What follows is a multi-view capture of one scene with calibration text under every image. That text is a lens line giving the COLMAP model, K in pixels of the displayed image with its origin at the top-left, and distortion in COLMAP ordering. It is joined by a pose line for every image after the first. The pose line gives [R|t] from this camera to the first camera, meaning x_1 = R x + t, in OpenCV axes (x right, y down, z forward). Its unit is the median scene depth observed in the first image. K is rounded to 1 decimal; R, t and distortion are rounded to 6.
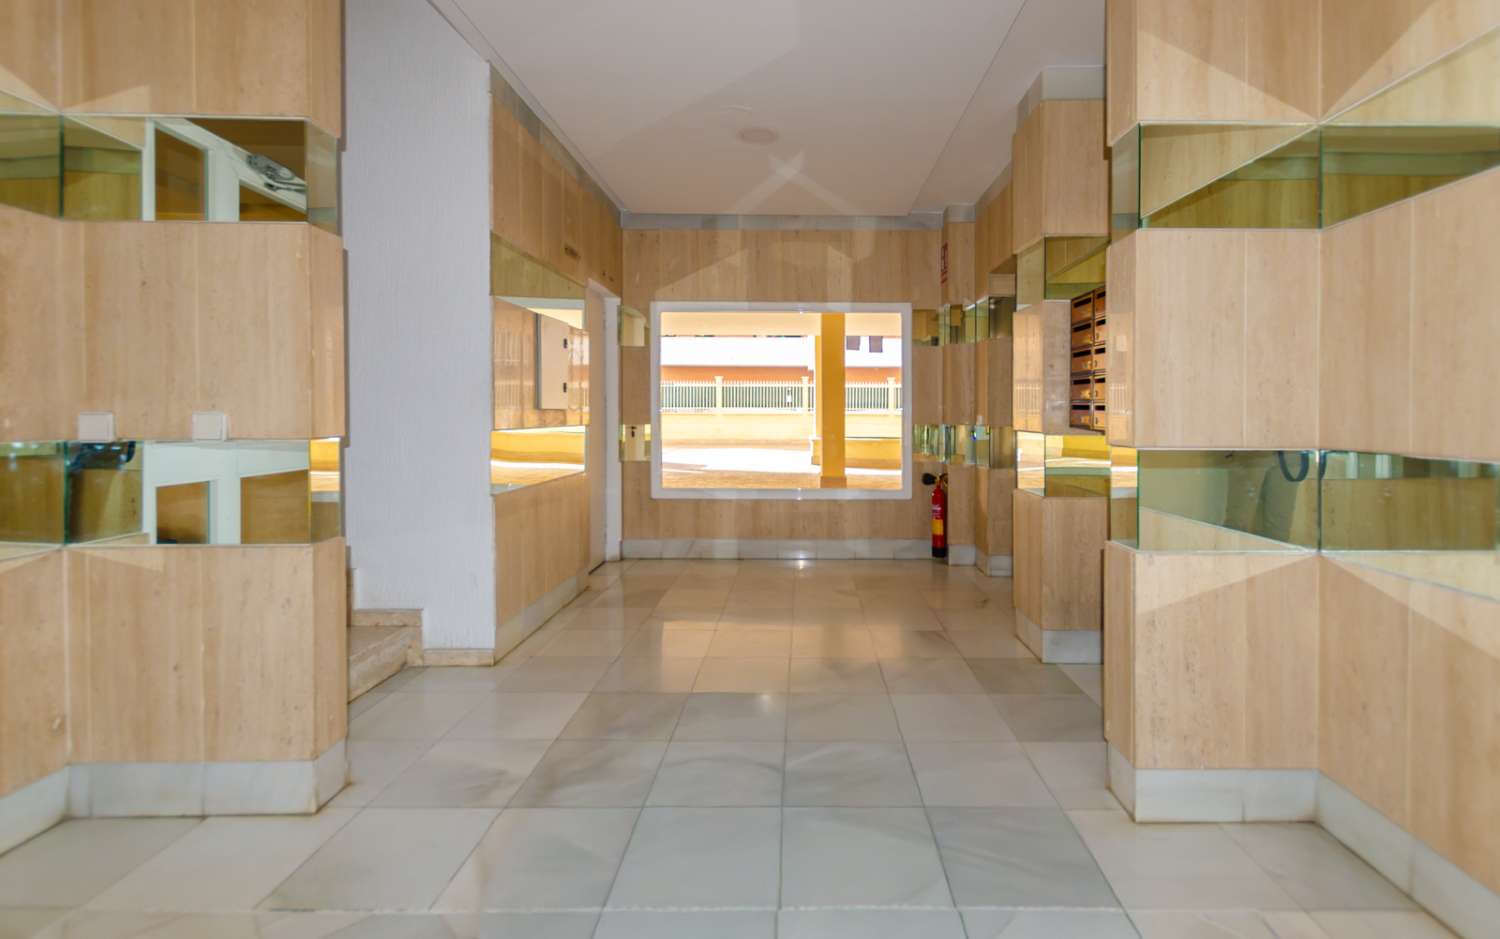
lens RADIAL K [[679.6, 0, 804.1], [0, 679.6, 416.3], [0, 0, 1]] dist [-0.001793, -0.000673]
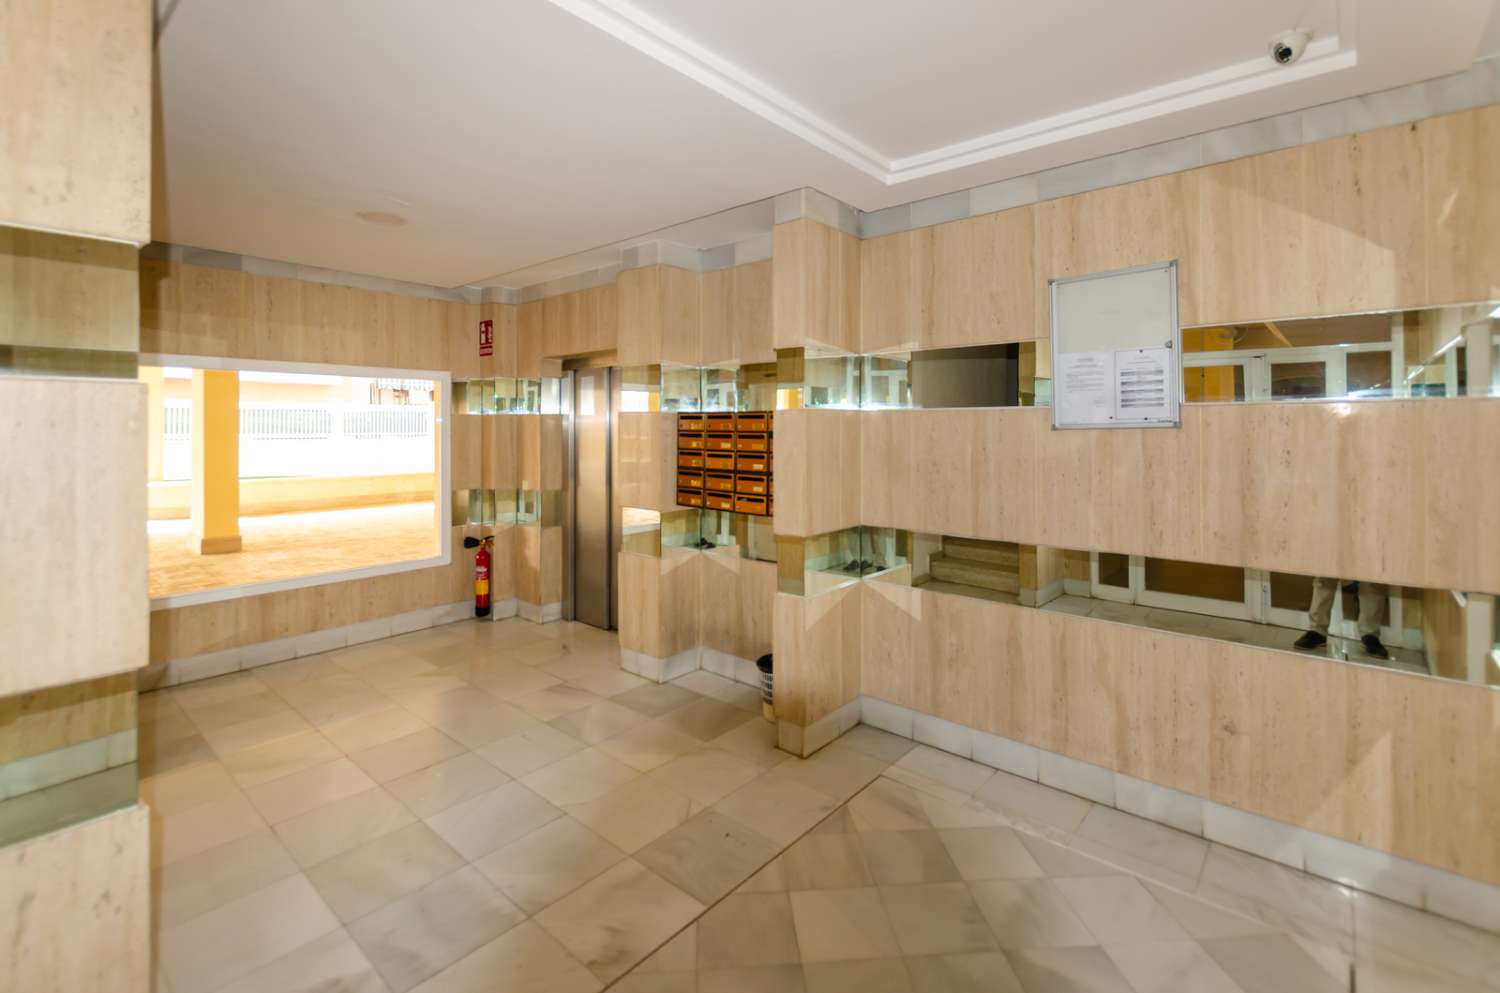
lens RADIAL K [[669.5, 0, 749.3], [0, 669.5, 413.9], [0, 0, 1]] dist [0.000521, -0.000621]
pose [[0.658592, 0.006921, 0.752468, -0.315361], [0.008906, 0.999816, -0.016991, -0.084992], [-0.752447, 0.017892, 0.658410, -0.002304]]
